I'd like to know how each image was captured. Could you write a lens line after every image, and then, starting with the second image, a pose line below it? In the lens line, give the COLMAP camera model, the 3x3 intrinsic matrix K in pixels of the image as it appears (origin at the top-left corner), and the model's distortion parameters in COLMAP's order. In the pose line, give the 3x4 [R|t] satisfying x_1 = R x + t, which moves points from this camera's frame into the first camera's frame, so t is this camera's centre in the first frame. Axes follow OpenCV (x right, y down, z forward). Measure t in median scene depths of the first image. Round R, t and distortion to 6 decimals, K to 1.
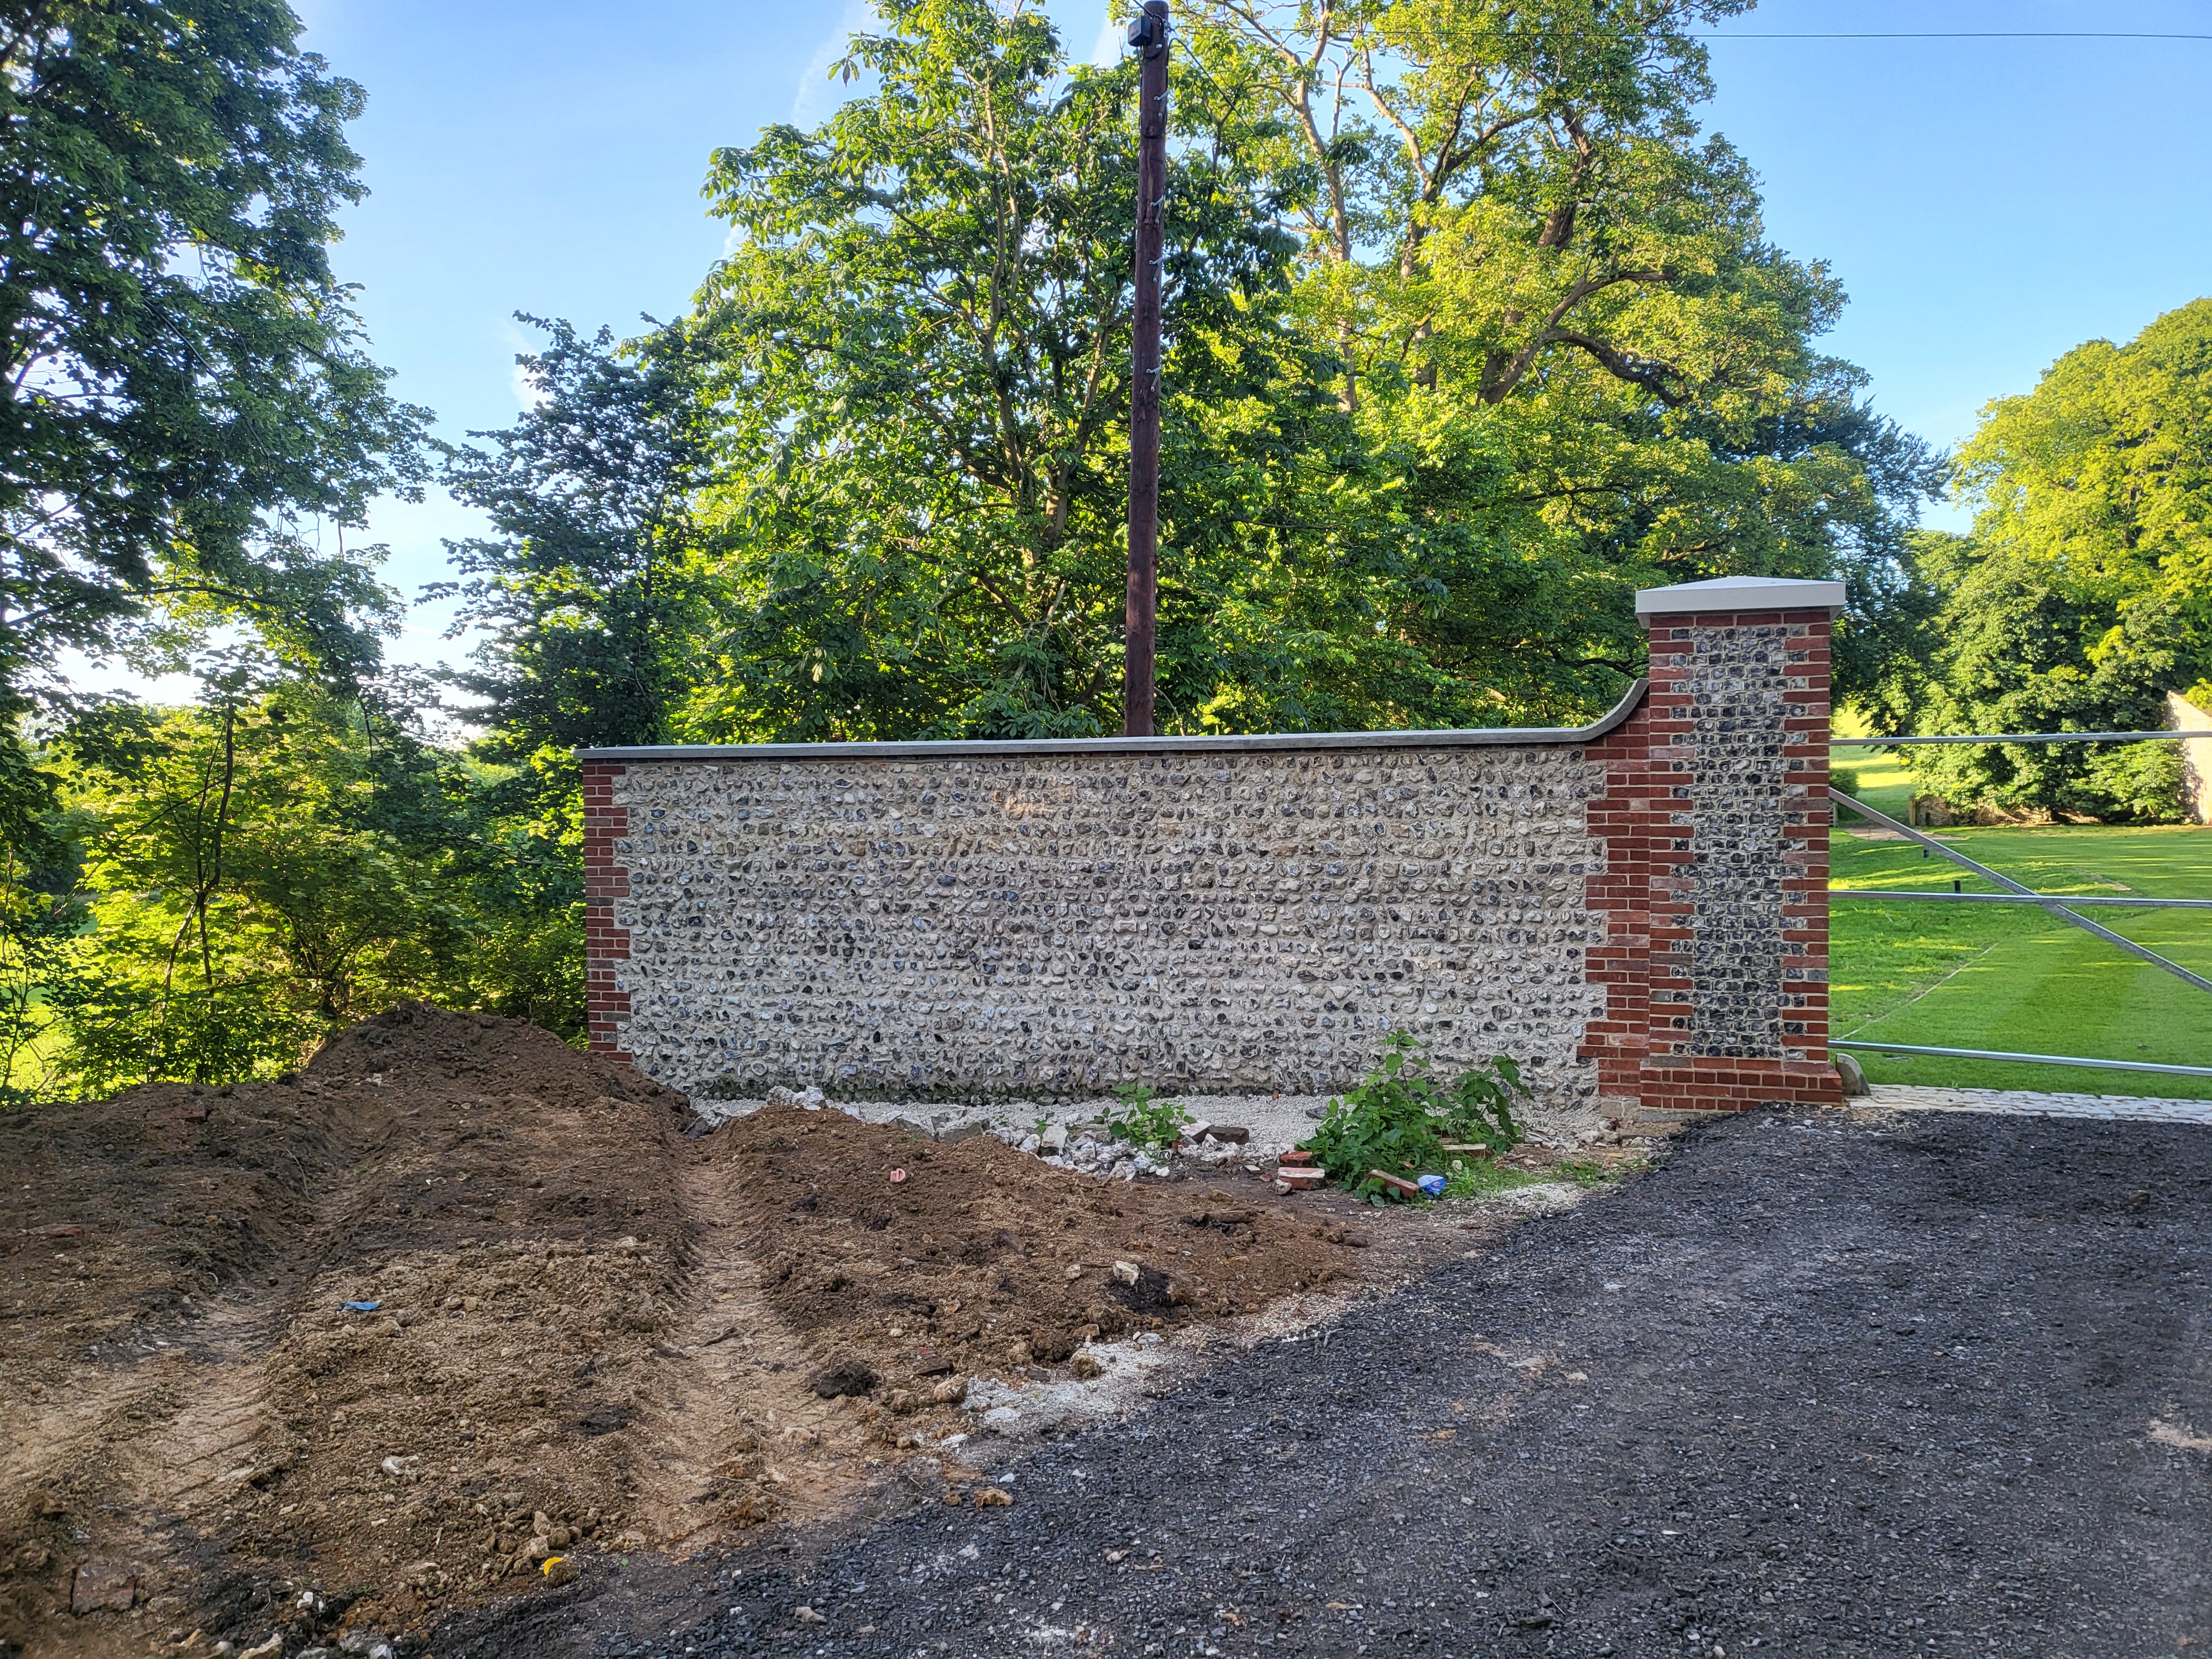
lens RADIAL K [[1702.4, 0, 1098.4], [0, 1702.4, 839.5], [0, 0, 1]] dist [-0.010856, 0.021579]
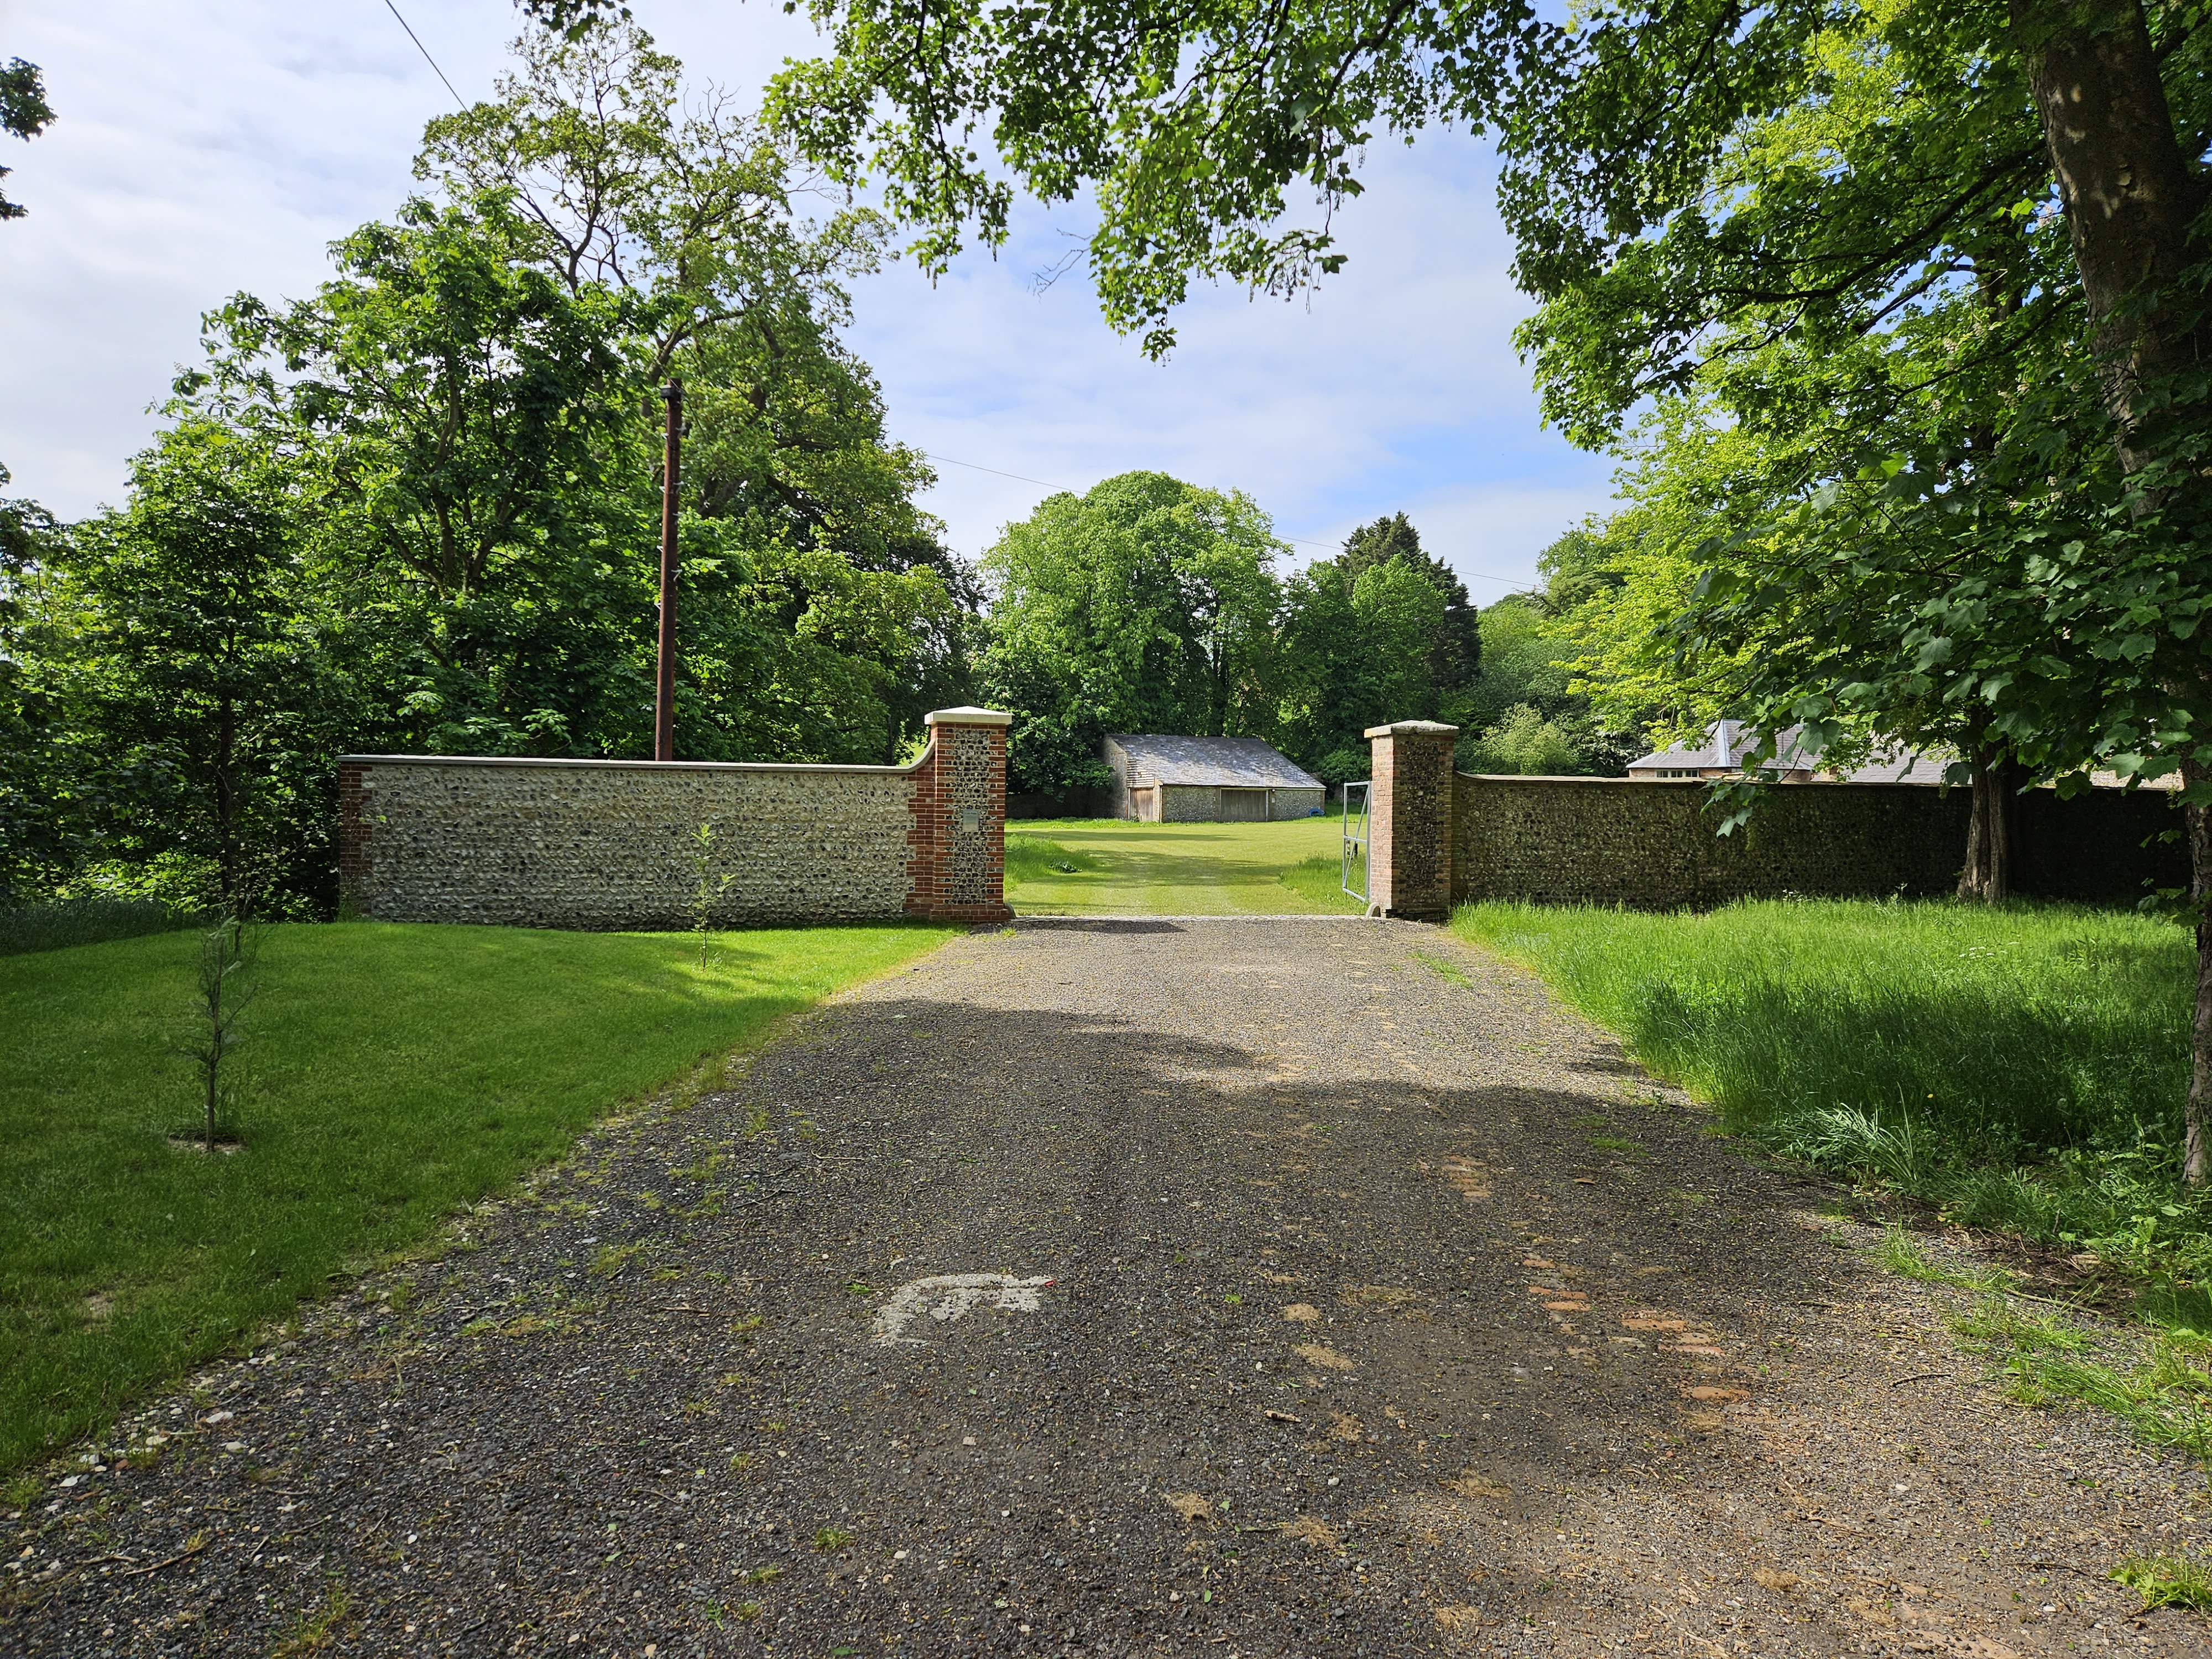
lens RADIAL K [[1473.1, 0, 1115.1], [0, 1473.1, 822.4], [0, 0, 1]] dist [0.008701, 0.000127]
pose [[0.841138, 0.011877, 0.540691, -0.539111], [-0.009348, 0.999929, -0.007424, 0.021561], [-0.540740, 0.001190, 0.841189, -0.809956]]
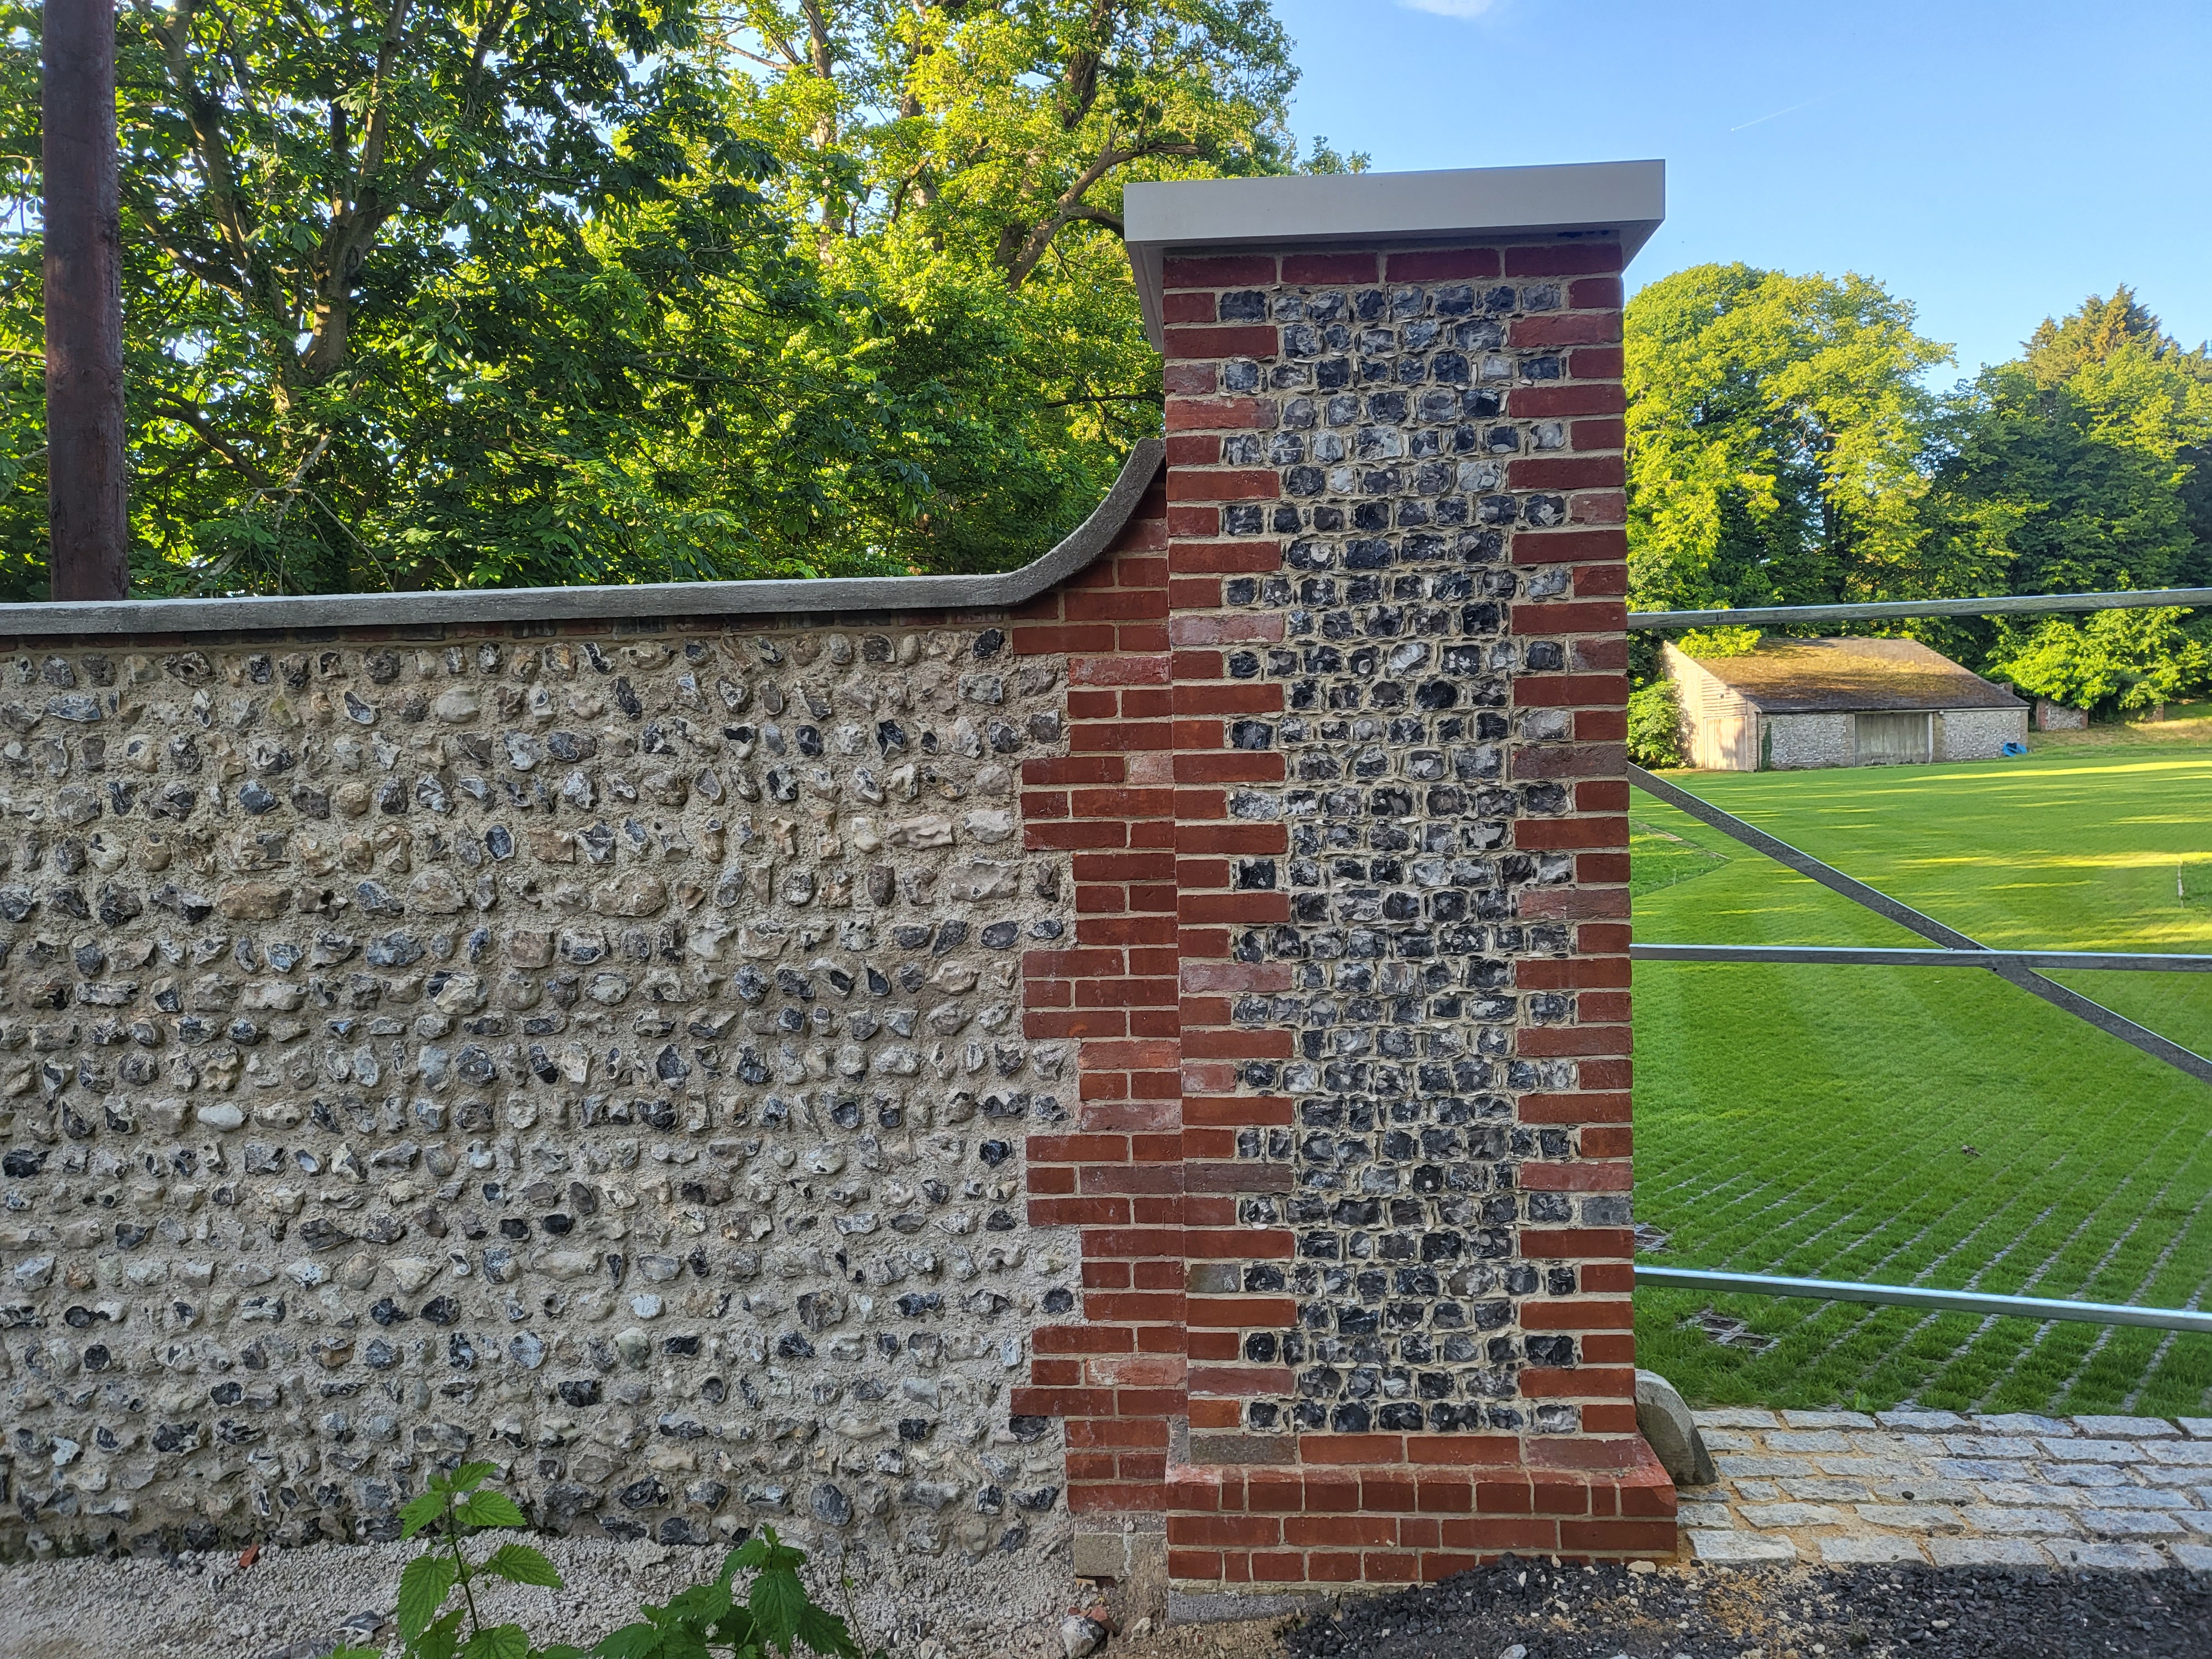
lens RADIAL K [[1702.4, 0, 1125.0], [0, 1702.4, 823.2], [0, 0, 1]] dist [-0.010856, 0.021579]
pose [[0.963236, -0.026890, 0.267306, 0.197888], [0.022775, 0.999570, 0.018482, -0.014364], [-0.267688, -0.011715, 0.963434, 0.596095]]
